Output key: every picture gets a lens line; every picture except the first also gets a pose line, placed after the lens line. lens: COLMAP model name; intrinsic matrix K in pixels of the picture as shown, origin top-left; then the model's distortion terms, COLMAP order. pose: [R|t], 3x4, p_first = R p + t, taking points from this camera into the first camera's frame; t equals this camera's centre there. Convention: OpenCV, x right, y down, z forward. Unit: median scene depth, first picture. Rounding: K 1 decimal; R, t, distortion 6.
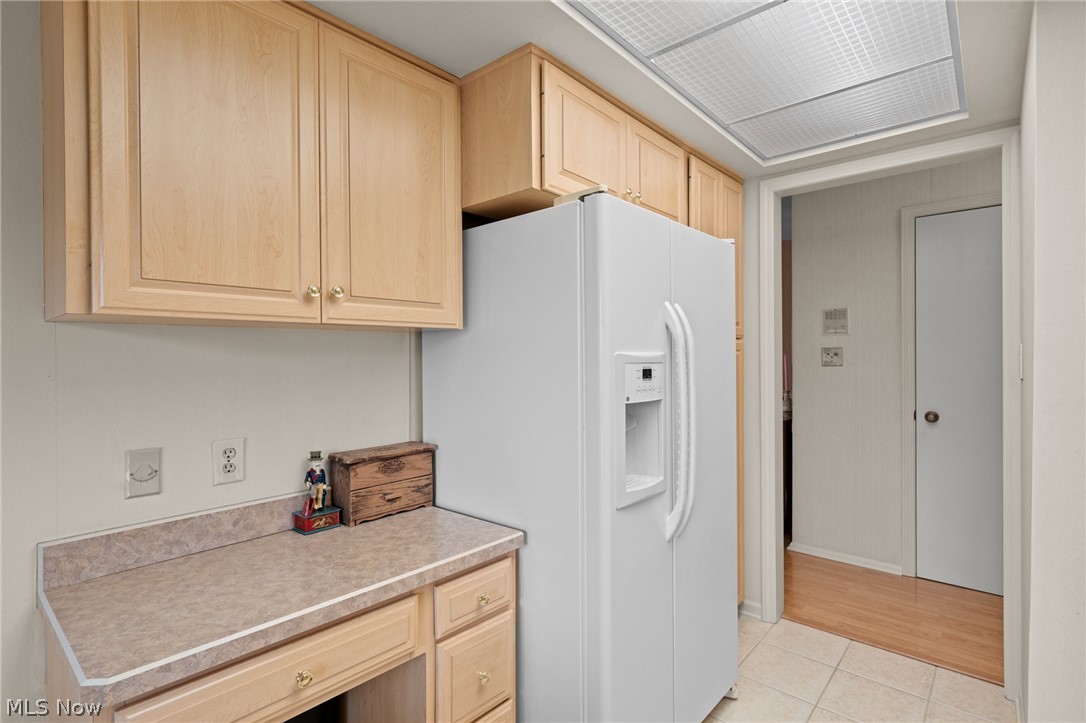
lens RADIAL K [[536.4, 0, 544.1], [0, 536.4, 358.4], [0, 0, 1]] dist [-0.000448, -0.000057]
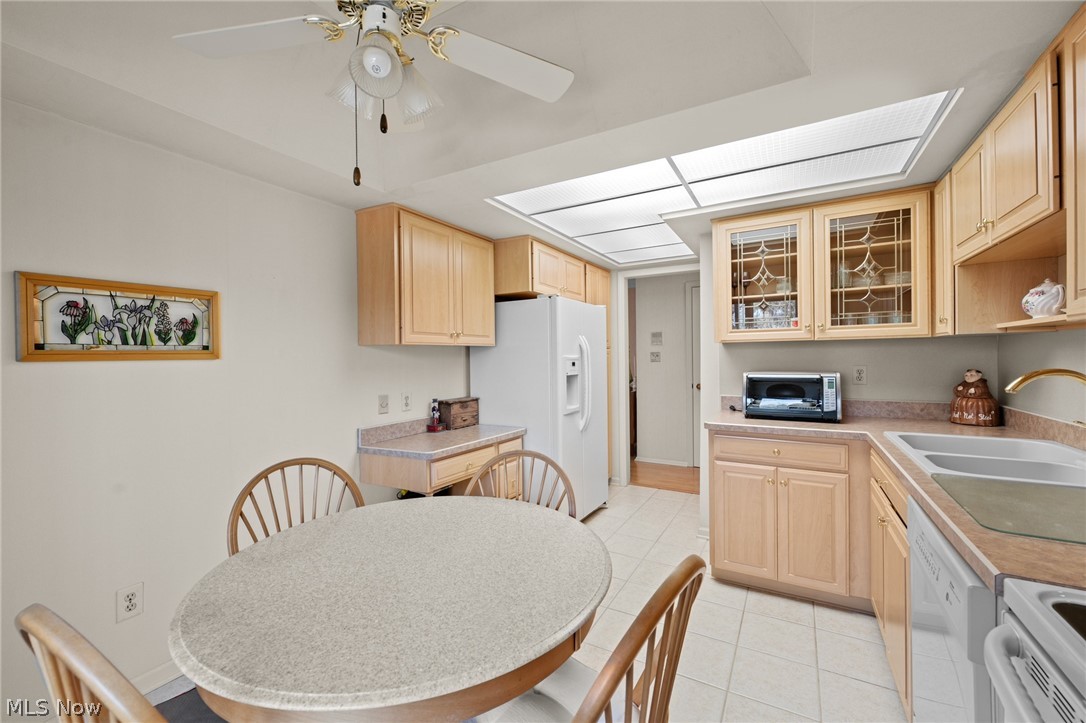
lens RADIAL K [[445.7, 0, 543.7], [0, 445.7, 358.2], [0, 0, 1]] dist [-0.000053, 0.000032]
pose [[0.980759, -0.005107, 0.195155, -0.336534], [0.005299, 0.999986, -0.000463, -0.000474], [-0.195150, 0.001488, 0.980772, -0.986419]]
